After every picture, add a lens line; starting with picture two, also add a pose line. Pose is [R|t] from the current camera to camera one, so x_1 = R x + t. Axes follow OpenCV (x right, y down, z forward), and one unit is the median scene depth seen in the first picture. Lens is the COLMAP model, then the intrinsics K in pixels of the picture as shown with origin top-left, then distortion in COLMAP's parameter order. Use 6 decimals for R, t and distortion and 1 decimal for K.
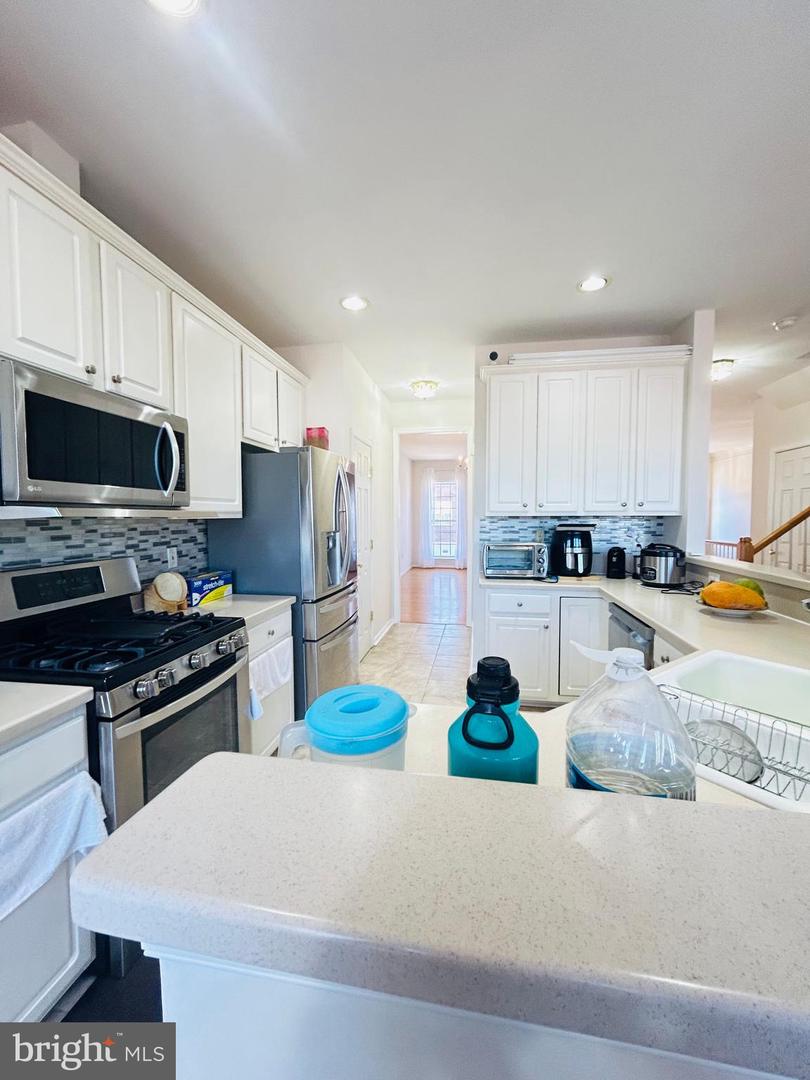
lens RADIAL K [[435.2, 0, 410.2], [0, 435.2, 538.1], [0, 0, 1]] dist [0.001736, 0.000272]
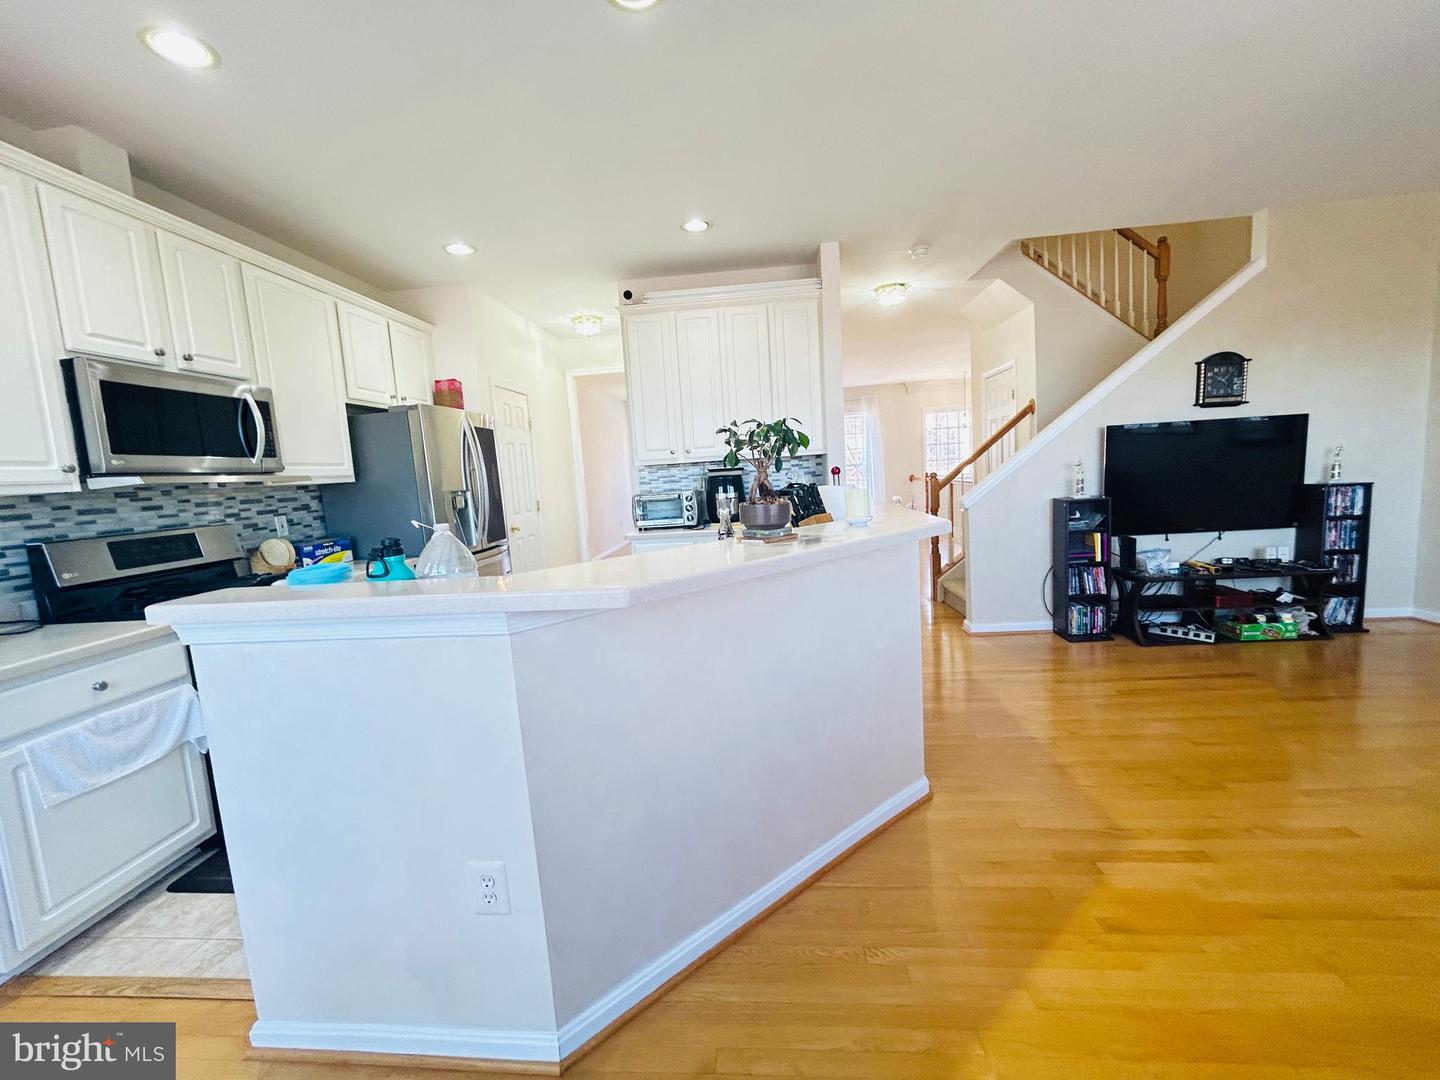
lens RADIAL K [[580.3, 0, 722.8], [0, 580.3, 535.2], [0, 0, 1]] dist [0.001736, 0.000272]
pose [[0.994912, -0.067233, 0.075036, 0.333069], [0.062826, 0.996242, 0.059619, 0.048420], [-0.078762, -0.054601, 0.995397, -0.370912]]
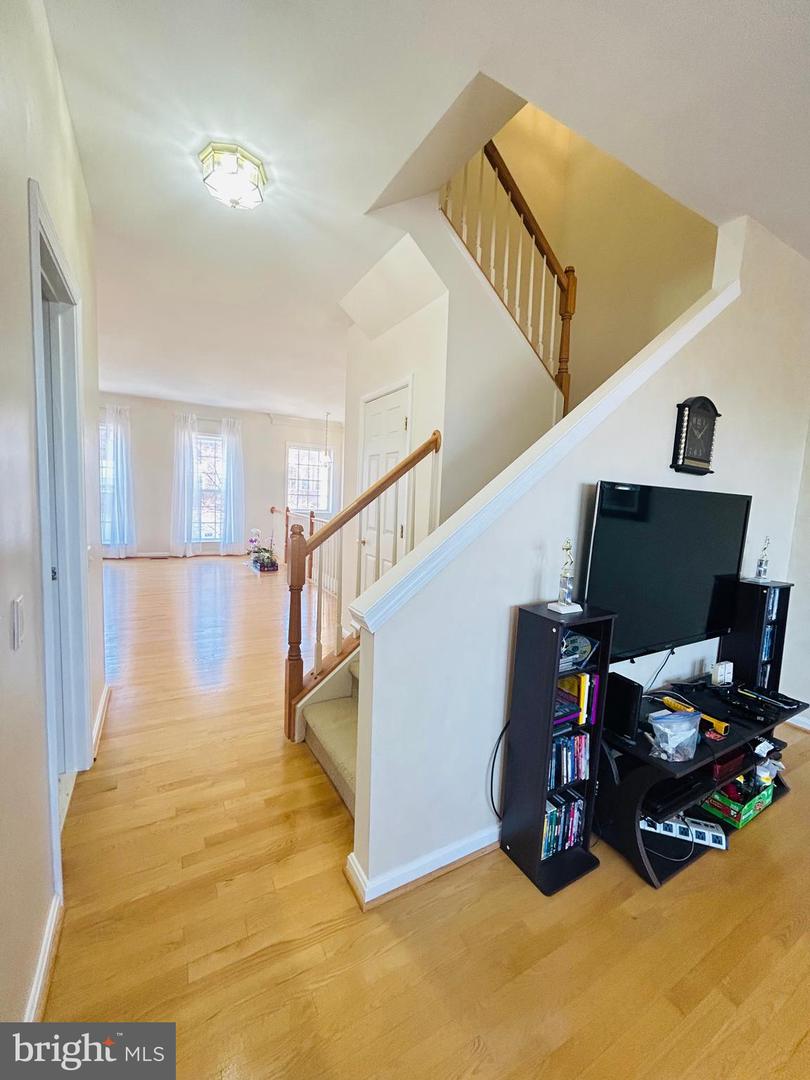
lens RADIAL K [[435.2, 0, 408.8], [0, 435.2, 535.5], [0, 0, 1]] dist [0.001736, 0.000272]
pose [[0.772550, -0.021393, 0.634593, 0.832241], [-0.016366, 0.998429, 0.053583, -0.032221], [-0.634743, -0.051781, 0.770987, 0.745804]]
